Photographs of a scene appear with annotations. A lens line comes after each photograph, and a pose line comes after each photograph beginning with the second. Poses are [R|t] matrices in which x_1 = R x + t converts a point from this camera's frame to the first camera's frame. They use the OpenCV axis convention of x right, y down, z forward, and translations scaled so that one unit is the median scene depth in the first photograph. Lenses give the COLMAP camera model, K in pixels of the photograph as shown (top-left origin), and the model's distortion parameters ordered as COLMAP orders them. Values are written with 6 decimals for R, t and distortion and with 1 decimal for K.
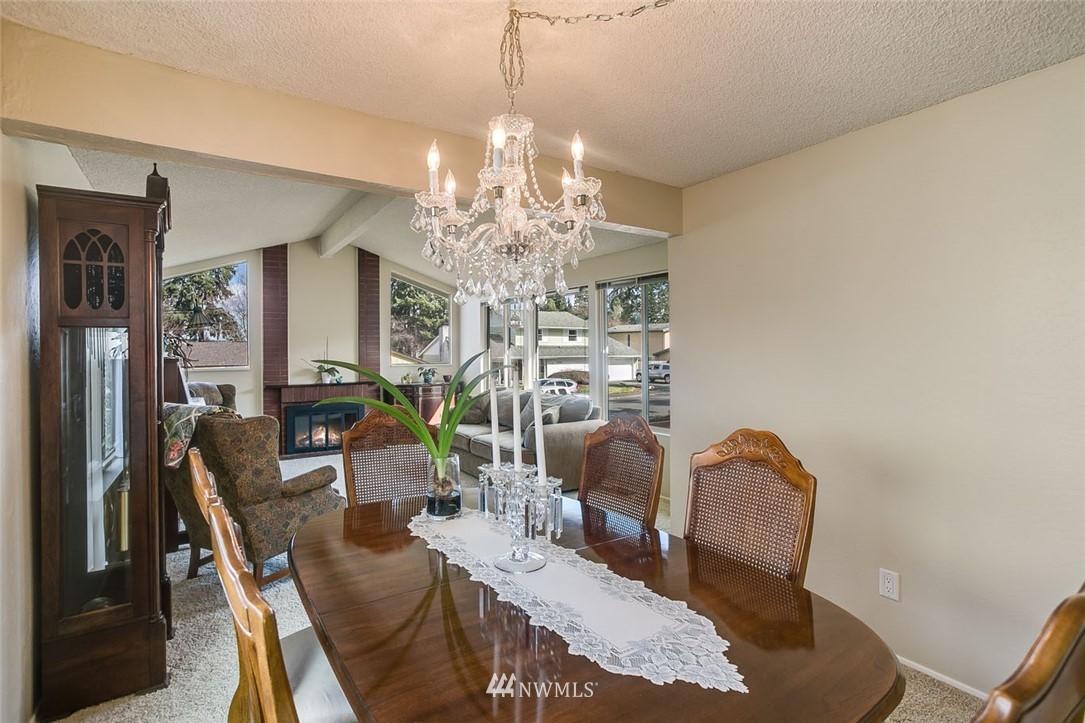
lens RADIAL K [[526.9, 0, 534.3], [0, 526.9, 353.9], [0, 0, 1]] dist [-0.060214, 0.028585]
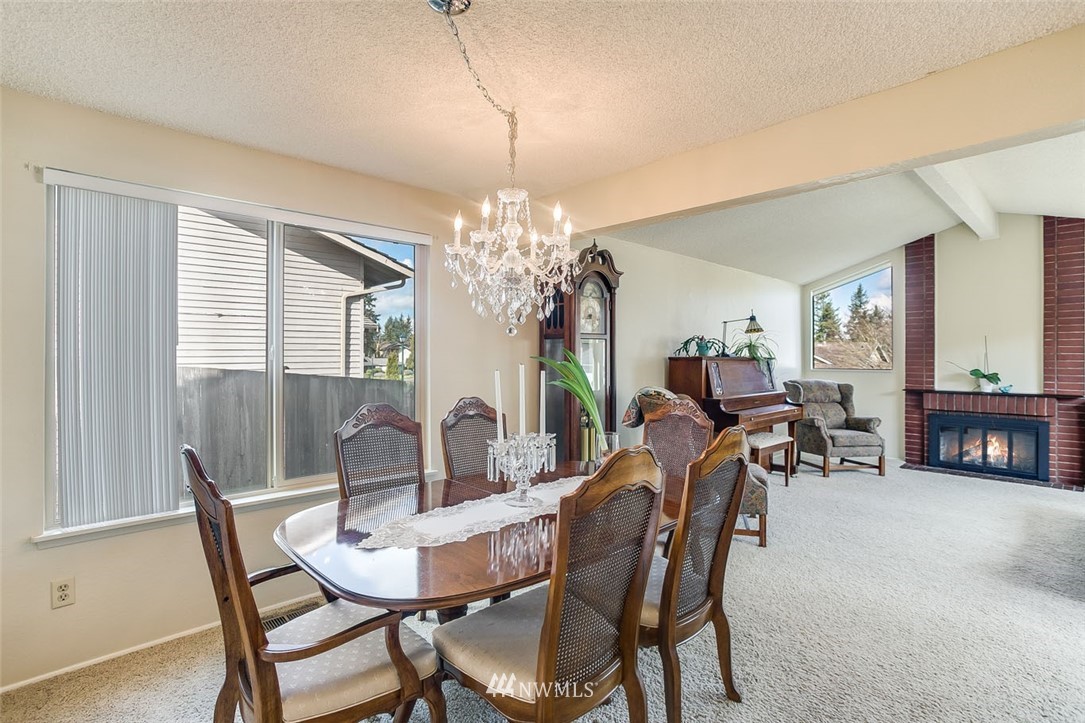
lens RADIAL K [[526.9, 0, 534.3], [0, 526.9, 353.9], [0, 0, 1]] dist [-0.060214, 0.028585]
pose [[0.169108, 0.007479, -0.985569, 0.274693], [-0.009743, 0.999935, 0.005916, -0.001520], [0.985549, 0.008602, 0.169170, 0.158783]]
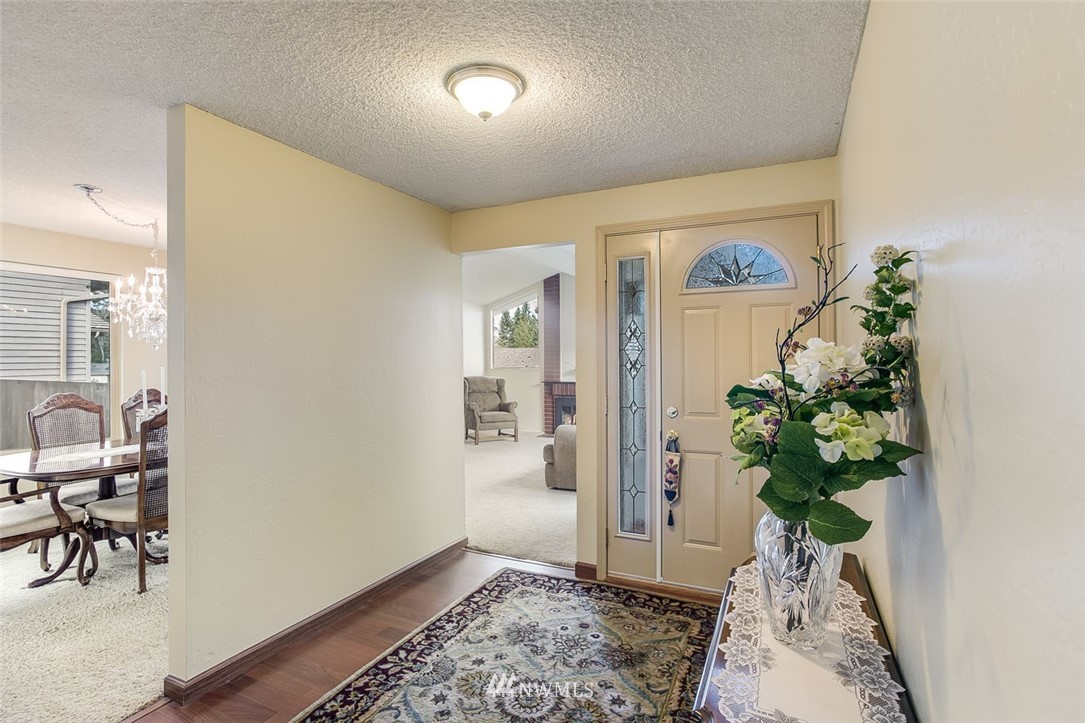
lens RADIAL K [[526.9, 0, 534.3], [0, 526.9, 353.9], [0, 0, 1]] dist [-0.060214, 0.028585]
pose [[0.521341, -0.001594, -0.853347, 0.593420], [-0.003487, 0.999986, -0.003997, -0.004153], [0.853341, 0.005059, 0.521328, 0.247403]]
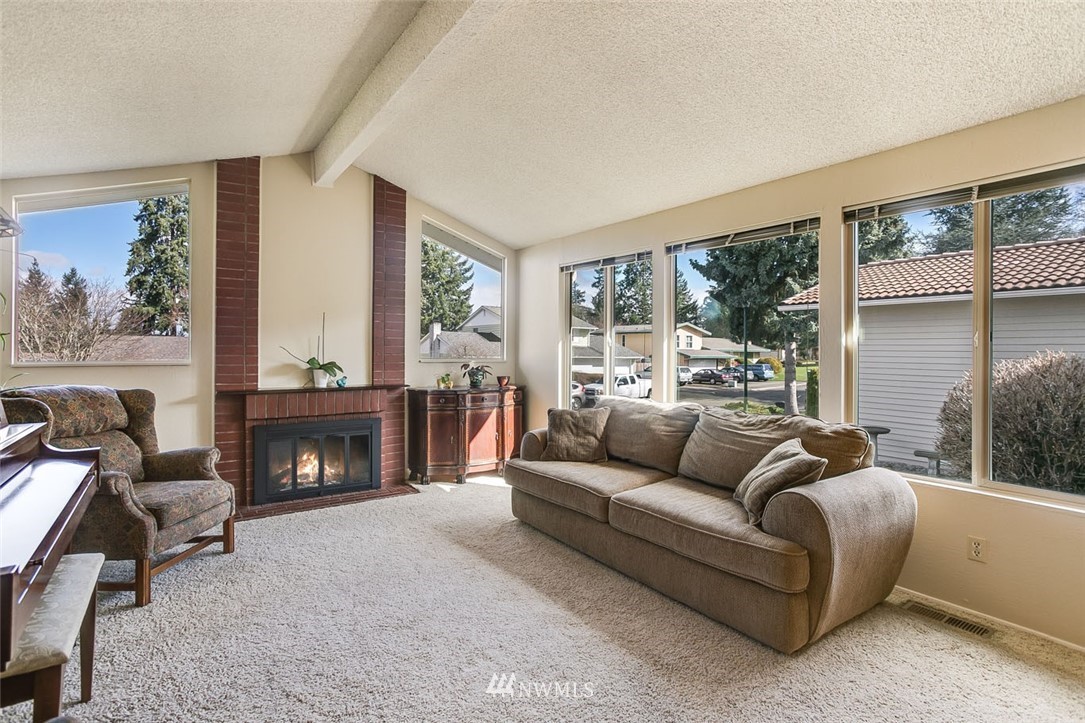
lens RADIAL K [[520.8, 0, 542.3], [0, 520.8, 357.6], [0, 0, 1]] dist [-0.061992, 0.025521]
pose [[0.998593, 0.012575, 0.051507, -0.166957], [-0.012820, 0.999908, 0.004424, 0.014705], [-0.051446, -0.005078, 0.998663, 0.373952]]
